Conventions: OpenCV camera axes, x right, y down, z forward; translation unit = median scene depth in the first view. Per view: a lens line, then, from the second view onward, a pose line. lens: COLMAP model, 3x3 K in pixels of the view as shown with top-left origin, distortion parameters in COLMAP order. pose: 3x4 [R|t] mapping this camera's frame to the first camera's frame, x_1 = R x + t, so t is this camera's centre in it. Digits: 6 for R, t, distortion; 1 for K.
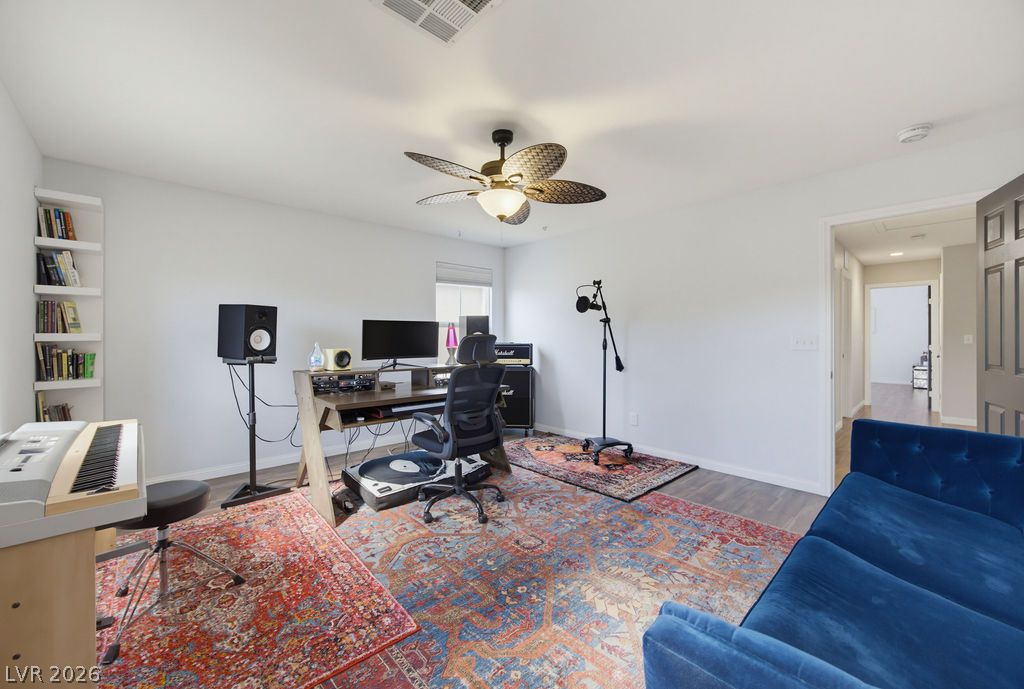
lens RADIAL K [[403.1, 0, 515.1], [0, 403.1, 338.3], [0, 0, 1]] dist [-0.014070, -0.000015]
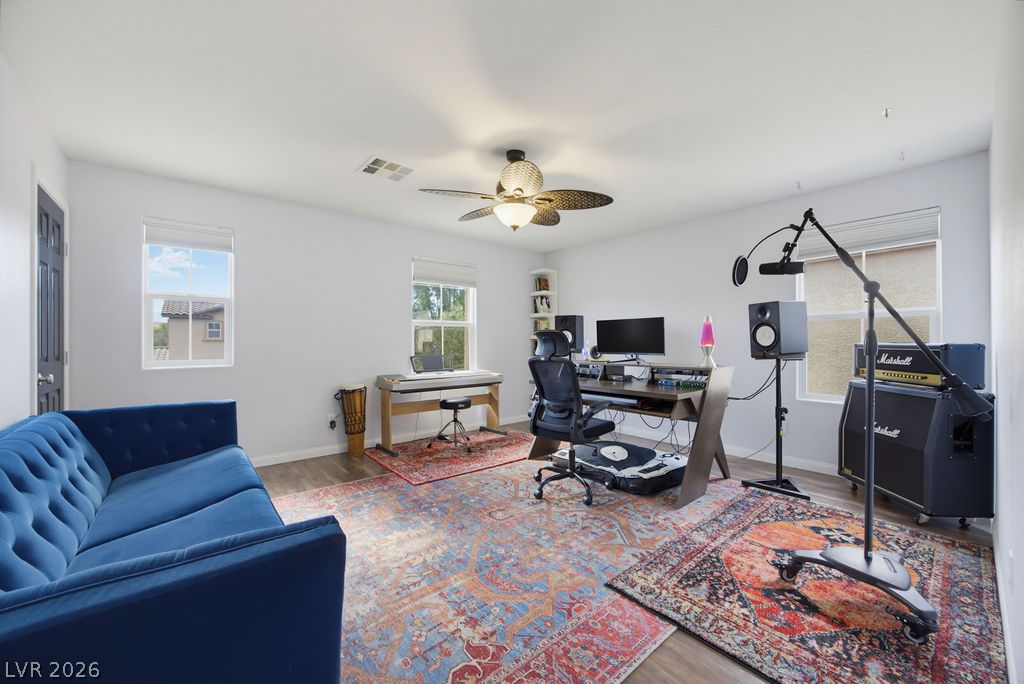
lens RADIAL K [[397.3, 0, 515.4], [0, 397.3, 345.0], [0, 0, 1]] dist [-0.017772, 0.005634]
pose [[-0.056627, 0.009846, -0.998347, 0.883128], [0.009239, 0.999914, 0.009337, 0.015818], [0.998353, -0.008695, -0.056713, 0.859587]]
